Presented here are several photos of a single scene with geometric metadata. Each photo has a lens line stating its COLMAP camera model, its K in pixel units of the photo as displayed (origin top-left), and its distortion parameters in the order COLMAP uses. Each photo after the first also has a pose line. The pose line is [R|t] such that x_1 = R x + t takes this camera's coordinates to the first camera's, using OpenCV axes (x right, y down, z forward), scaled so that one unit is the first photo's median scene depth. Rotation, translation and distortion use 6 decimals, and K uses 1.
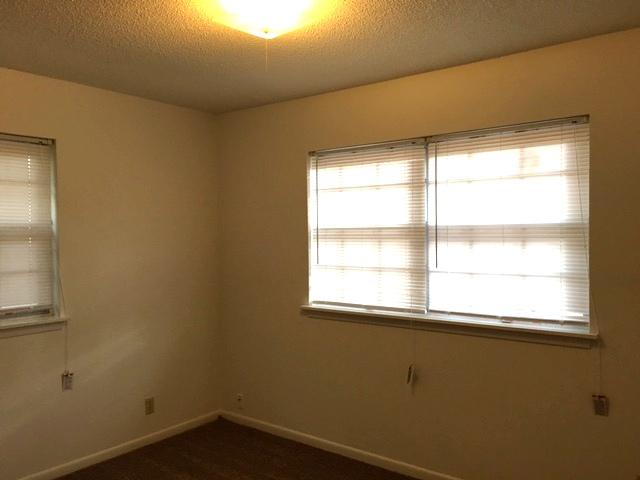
lens RADIAL K [[564.1, 0, 320.1], [0, 564.1, 244.0], [0, 0, 1]] dist [0.091946, -0.063379]
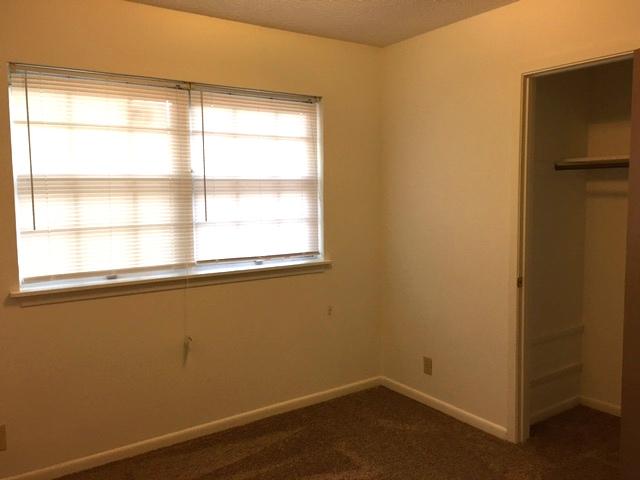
lens RADIAL K [[564.1, 0, 320.1], [0, 564.1, 240.8], [0, 0, 1]] dist [0.091946, -0.063379]
pose [[0.277710, -0.085704, 0.956834, -0.682654], [0.018969, 0.996308, 0.083734, -0.002636], [-0.960478, -0.005103, 0.278310, 0.531364]]
